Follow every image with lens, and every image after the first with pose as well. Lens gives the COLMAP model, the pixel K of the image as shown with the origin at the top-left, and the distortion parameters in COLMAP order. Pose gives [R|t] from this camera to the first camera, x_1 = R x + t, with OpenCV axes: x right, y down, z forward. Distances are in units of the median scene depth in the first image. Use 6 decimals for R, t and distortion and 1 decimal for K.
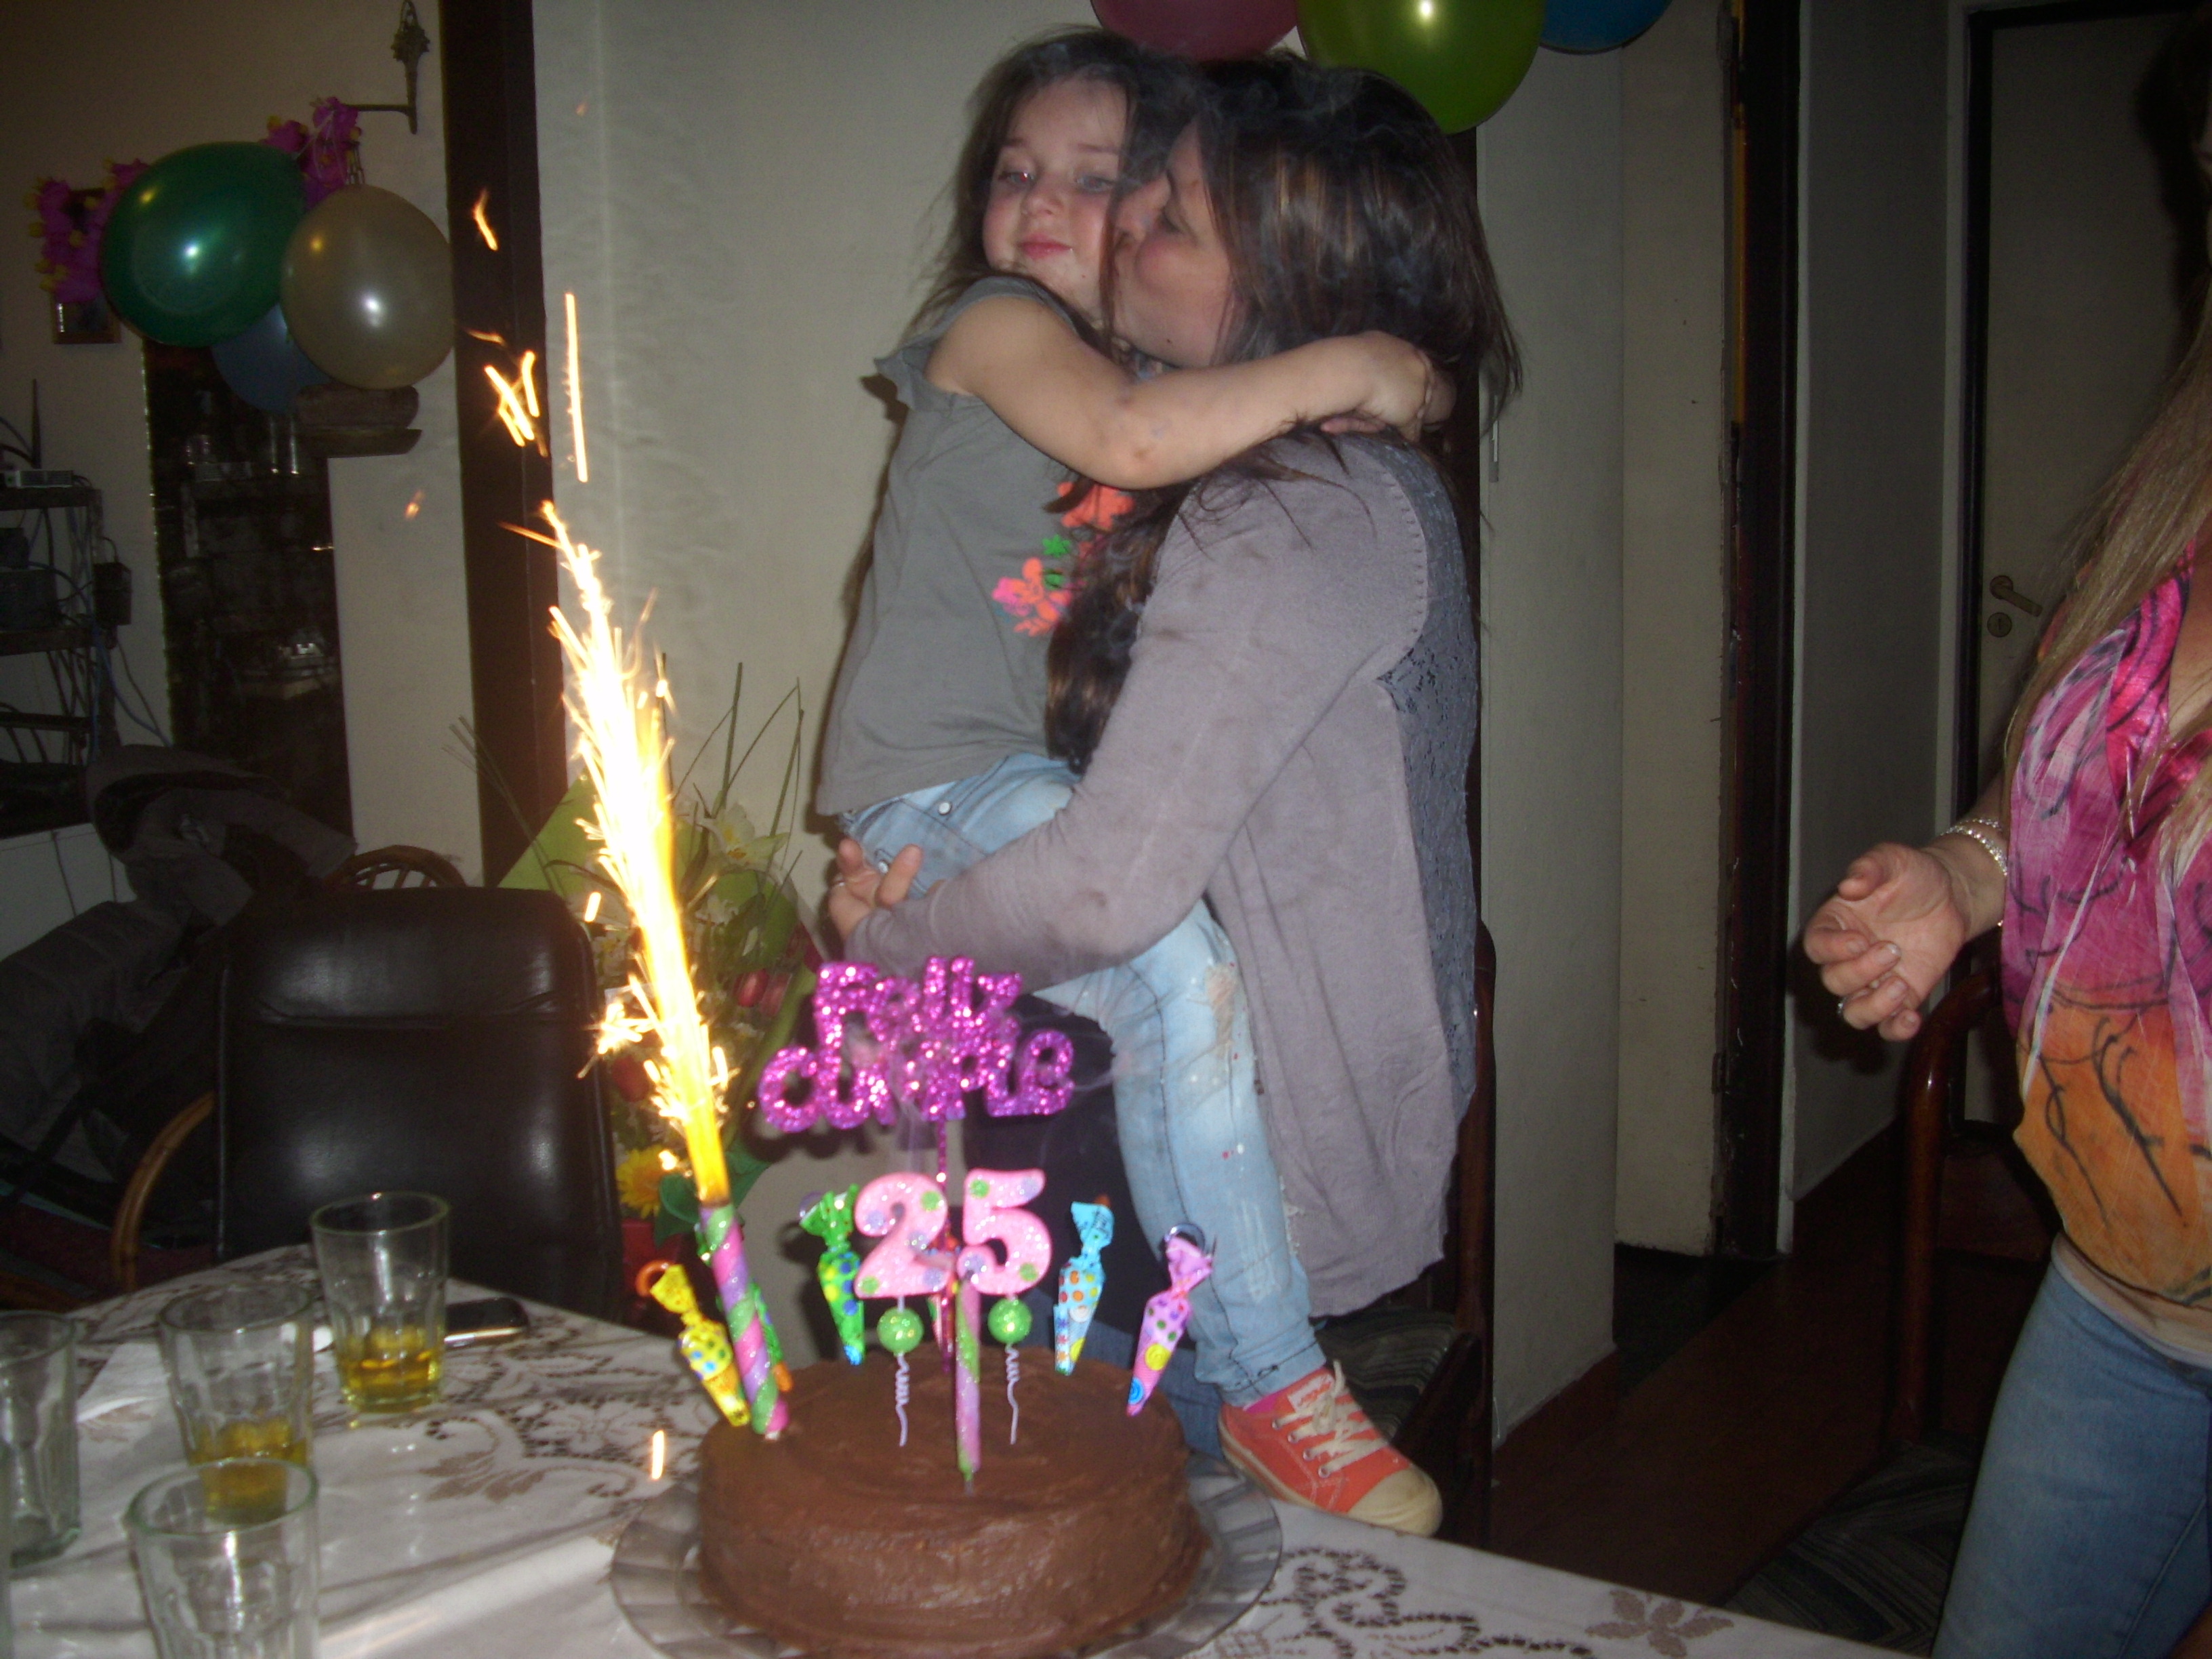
lens RADIAL K [[2589.5, 0, 1115.1], [0, 2589.5, 825.8], [0, 0, 1]] dist [-0.110835, 0.000000]
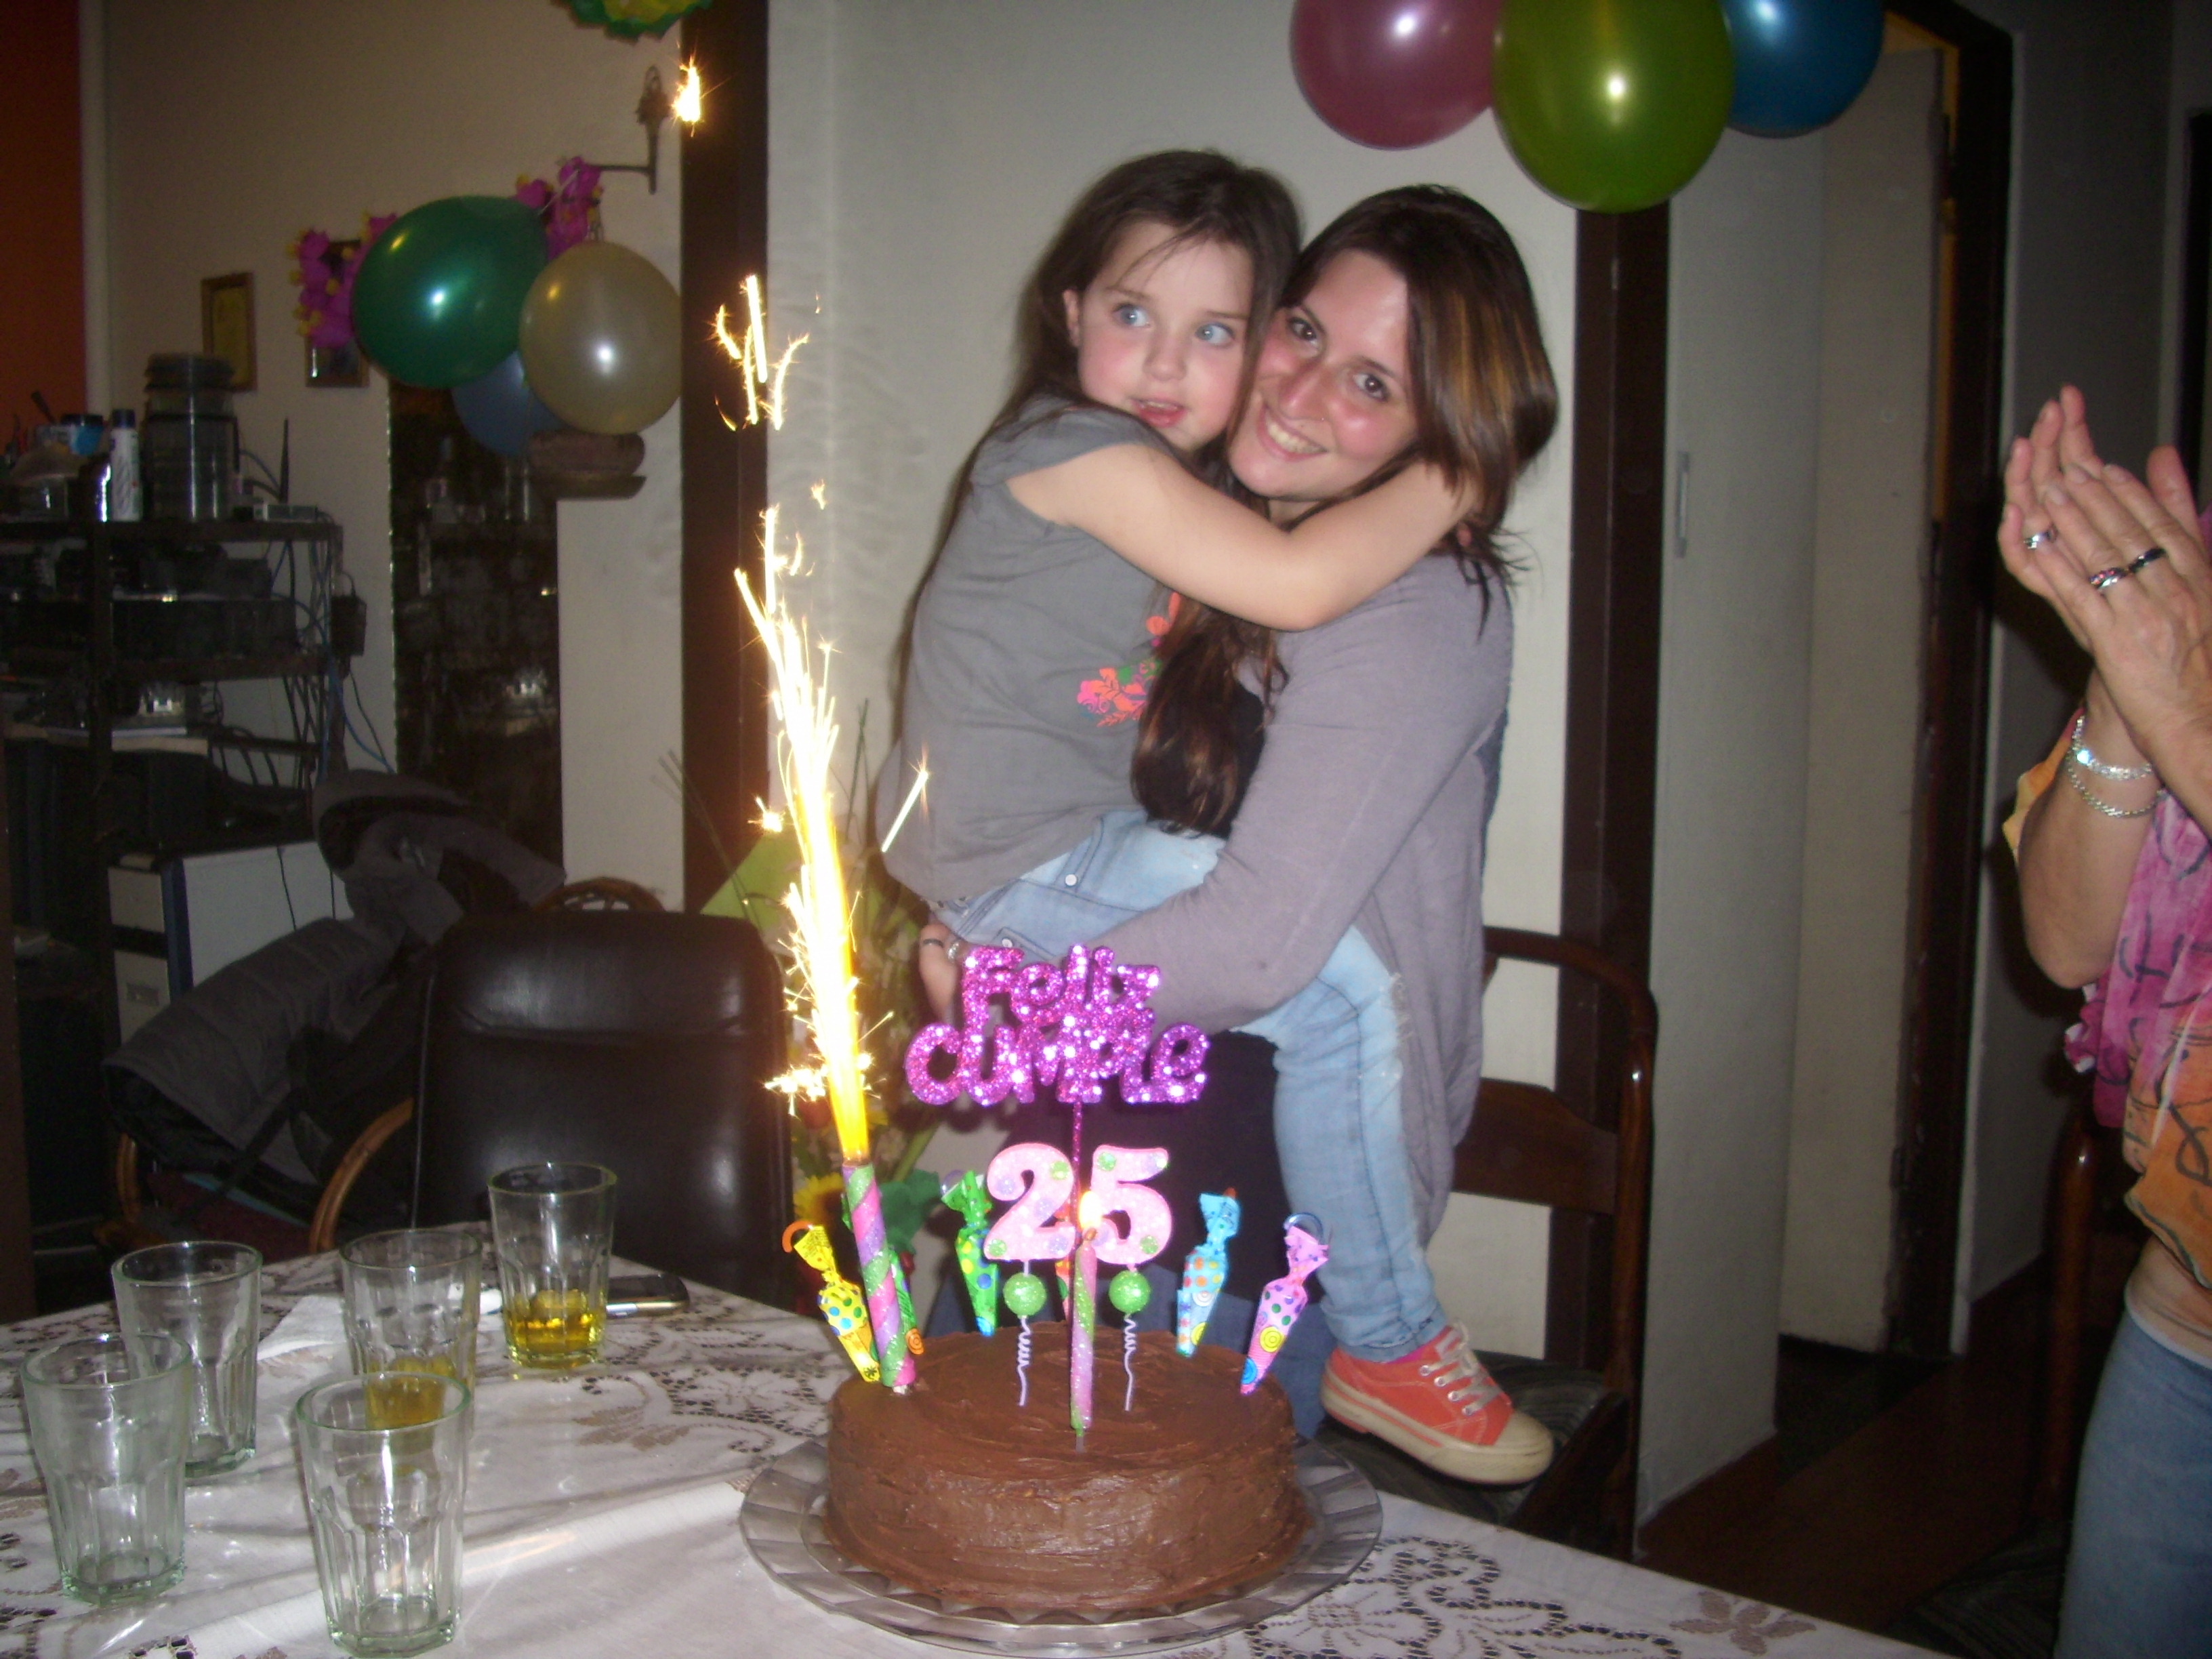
lens RADIAL K [[2589.5, 0, 1098.6], [0, 2589.5, 818.7], [0, 0, 1]] dist [-0.110835, 0.000000]
pose [[0.994999, 0.042874, -0.090217, 0.014975], [-0.046406, 0.998222, -0.037420, 0.017869], [0.088452, 0.041419, 0.995219, -0.024083]]
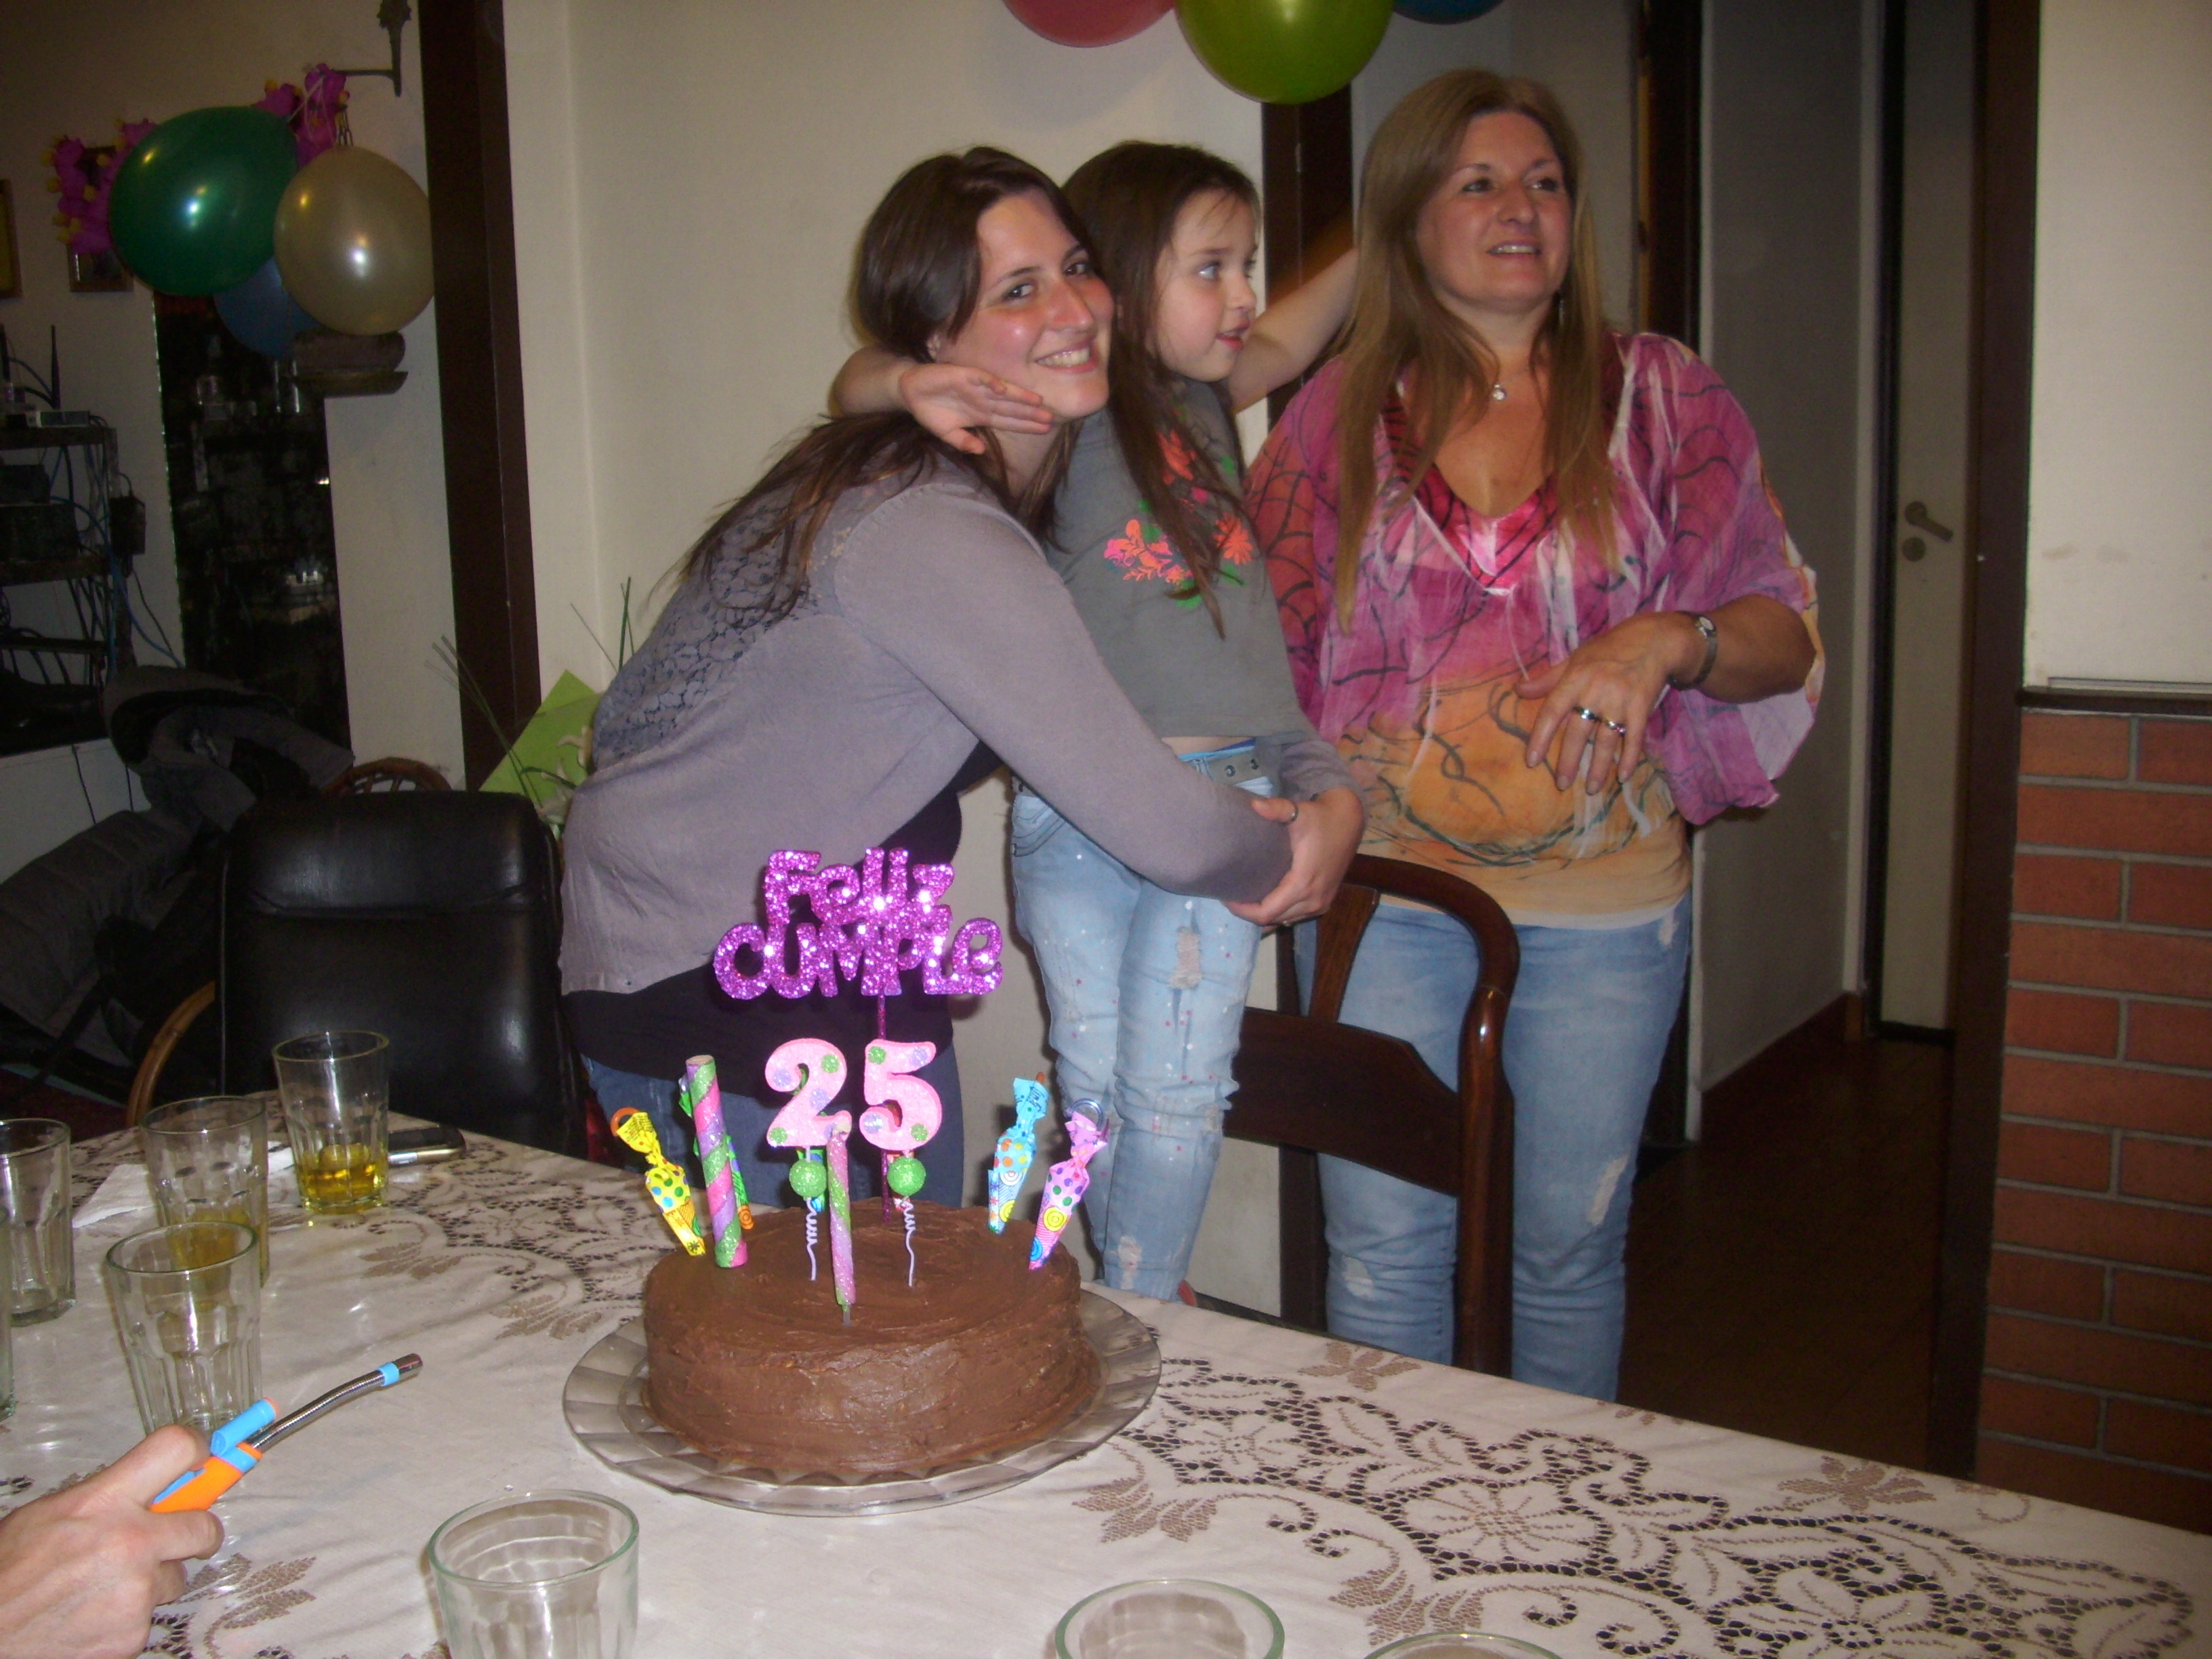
lens RADIAL K [[2589.5, 0, 1109.0], [0, 2589.5, 837.9], [0, 0, 1]] dist [-0.110835, 0.000000]
pose [[0.999868, -0.000832, -0.016212, 0.050678], [0.001333, 0.999521, 0.030927, 0.010875], [0.016178, -0.030945, 0.999390, -0.095080]]
